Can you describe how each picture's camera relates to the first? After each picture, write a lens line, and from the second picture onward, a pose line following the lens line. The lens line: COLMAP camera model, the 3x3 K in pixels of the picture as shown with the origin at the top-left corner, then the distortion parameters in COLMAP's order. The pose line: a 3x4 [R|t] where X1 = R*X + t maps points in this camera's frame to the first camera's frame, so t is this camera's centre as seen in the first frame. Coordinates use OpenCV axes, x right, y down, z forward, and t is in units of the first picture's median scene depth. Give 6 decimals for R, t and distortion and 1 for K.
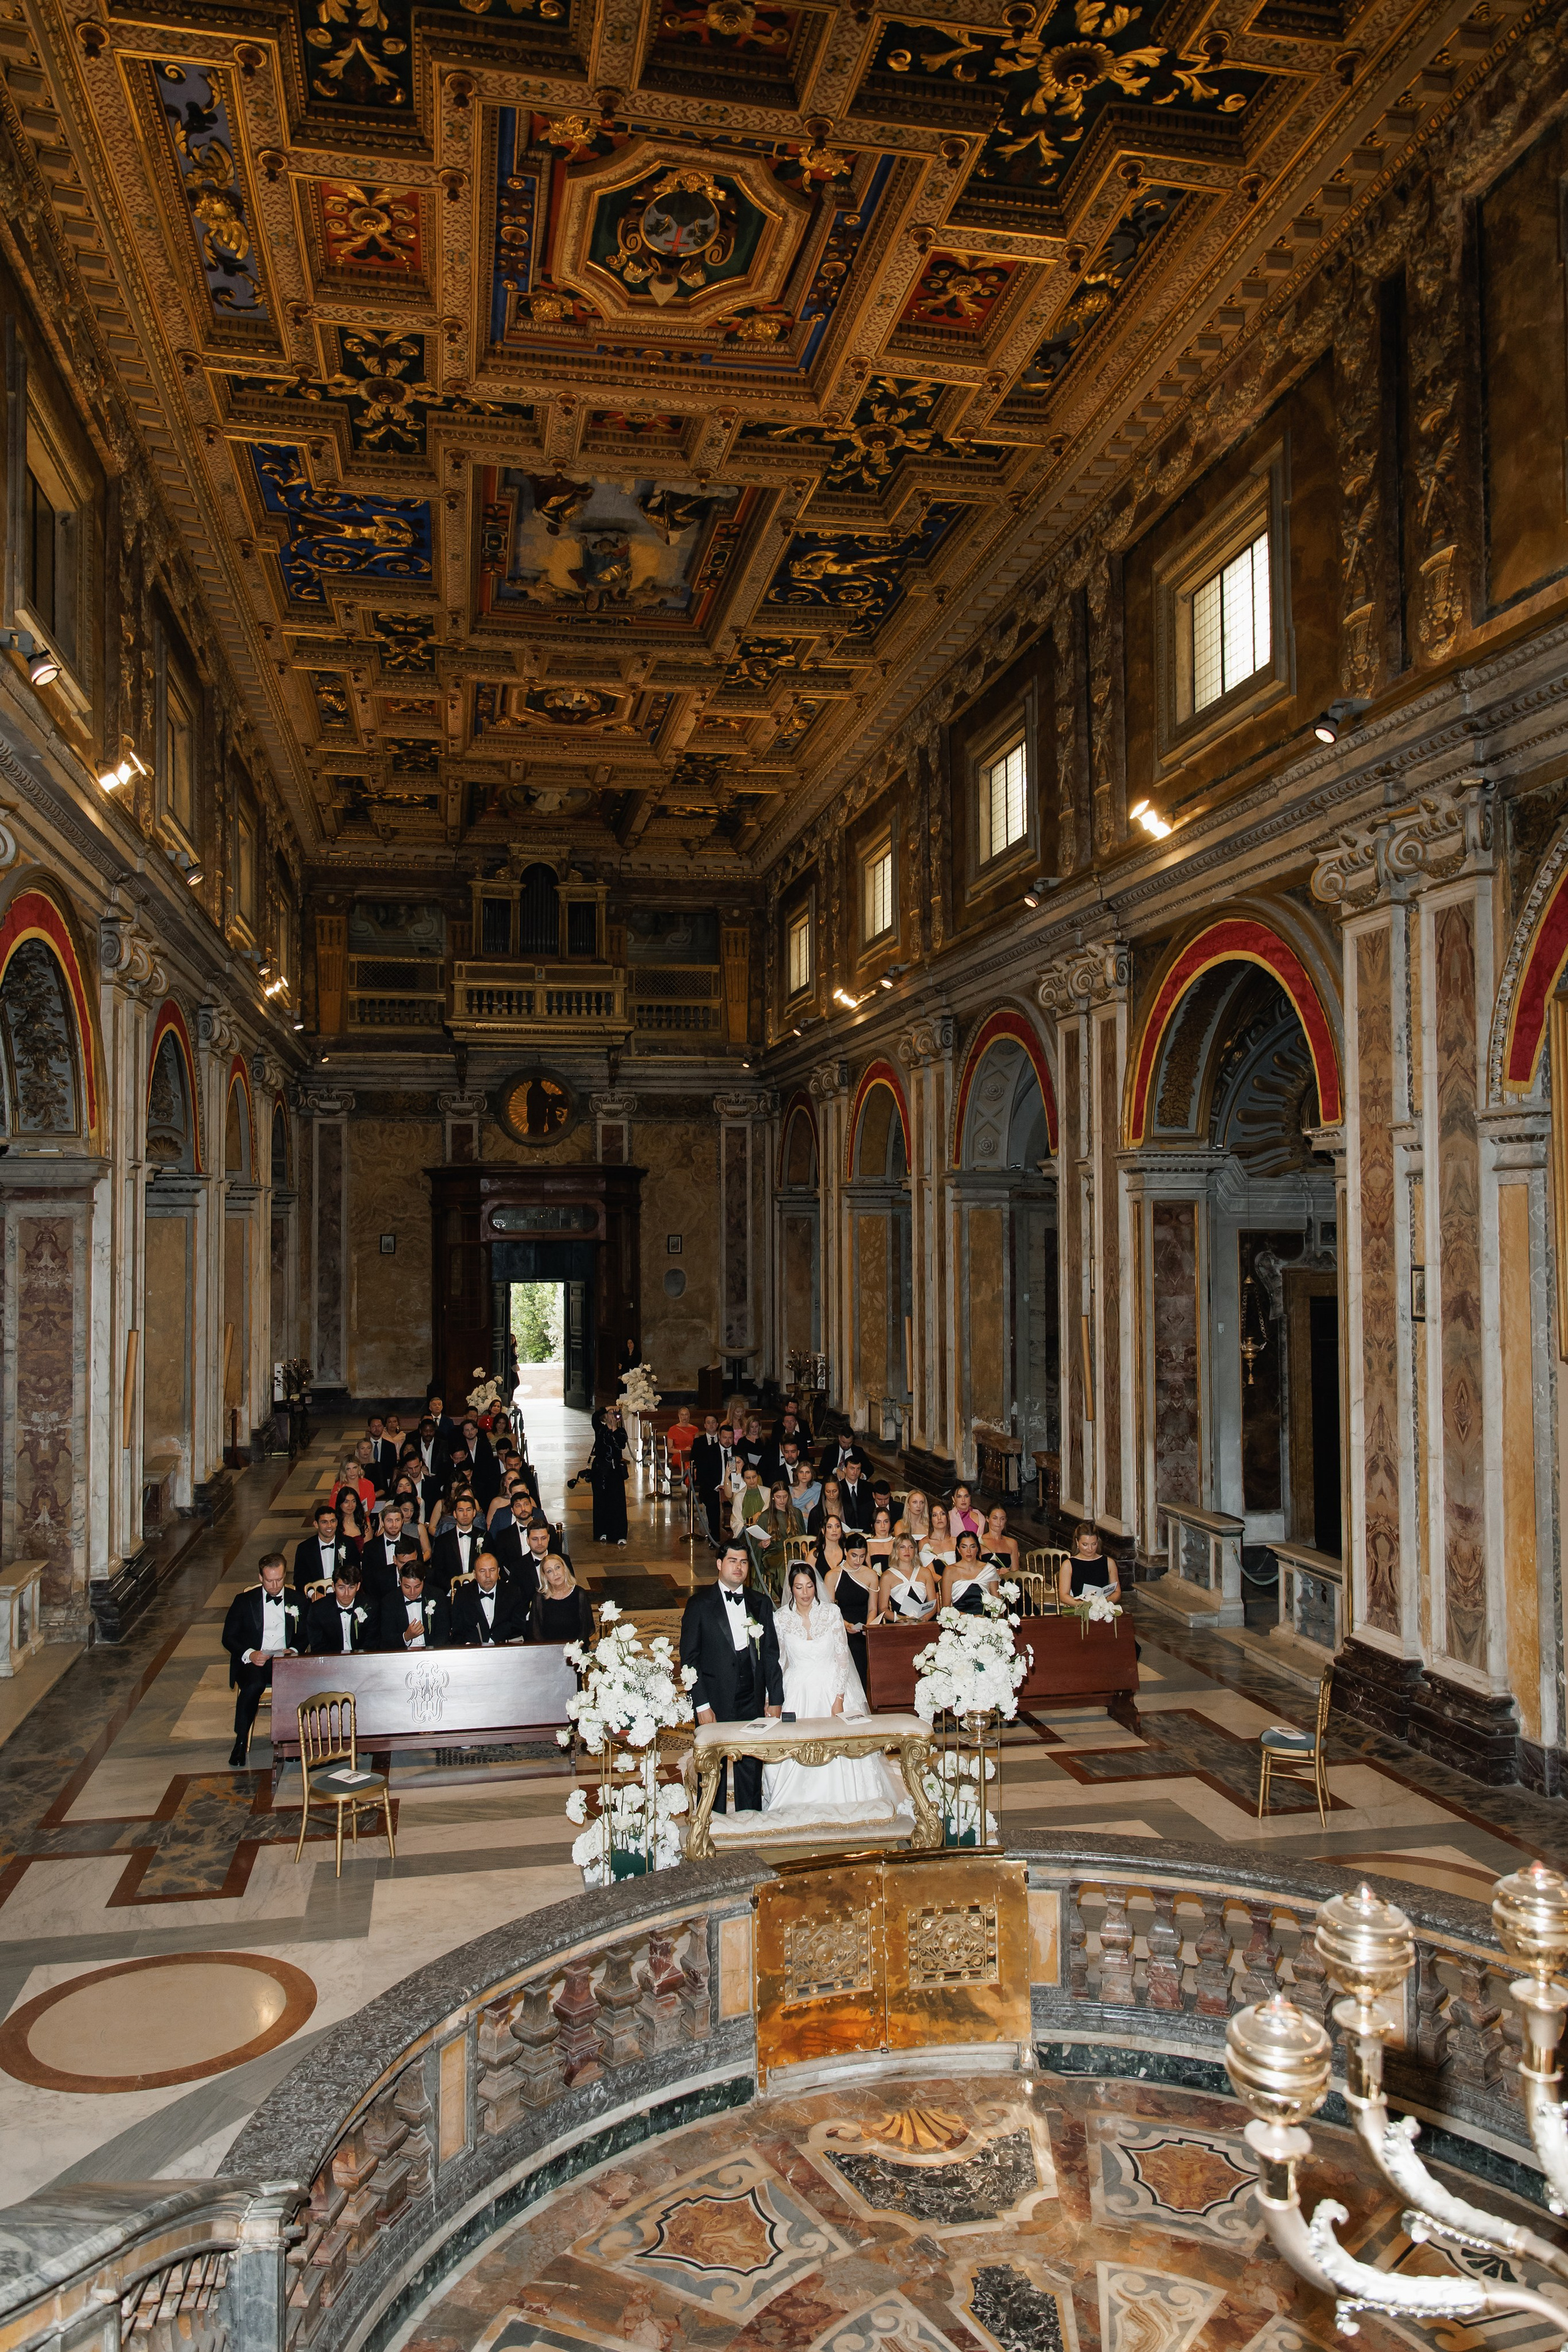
lens RADIAL K [[1590.8, 0, 769.9], [0, 1590.8, 1188.1], [0, 0, 1]] dist [0.000584, -0.003240]
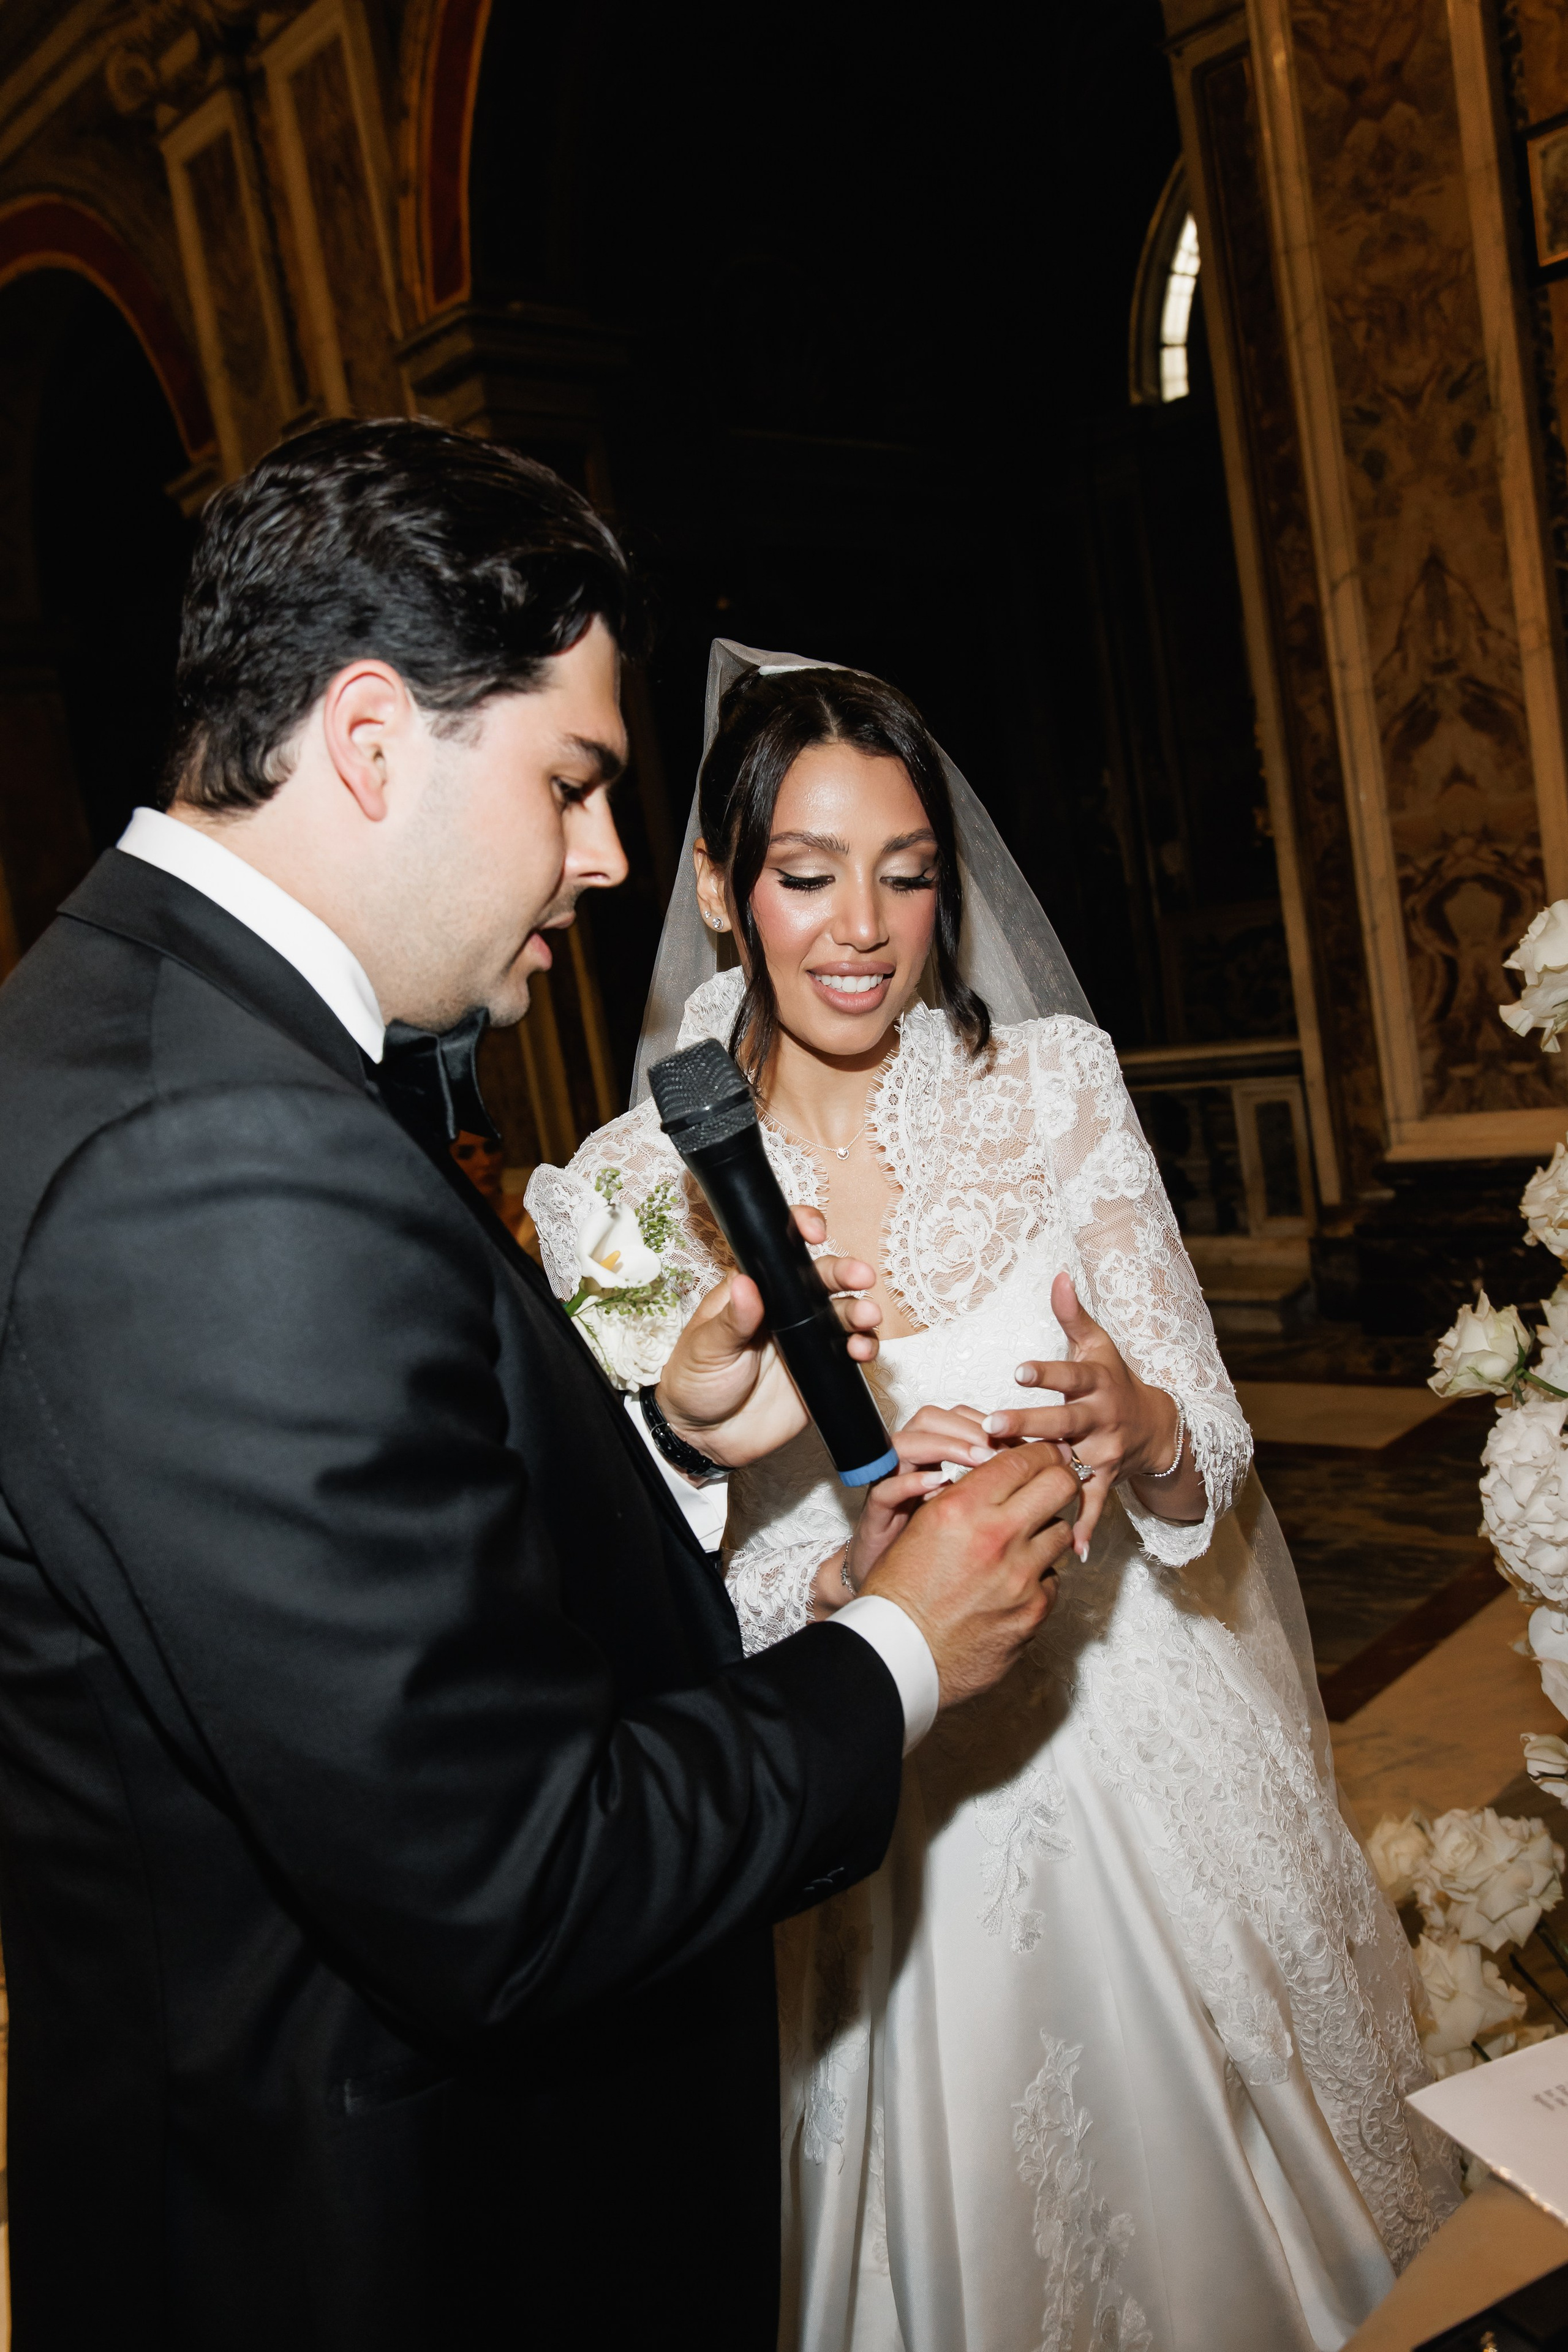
lens RADIAL K [[1968.7, 0, 776.8], [0, 1968.7, 1170.1], [0, 0, 1]] dist [-0.038759, 0.044290]
pose [[0.826379, -0.200378, 0.526257, -0.025759], [0.144645, 0.978724, 0.145525, 0.136315], [-0.544220, -0.044139, 0.837780, 0.480768]]
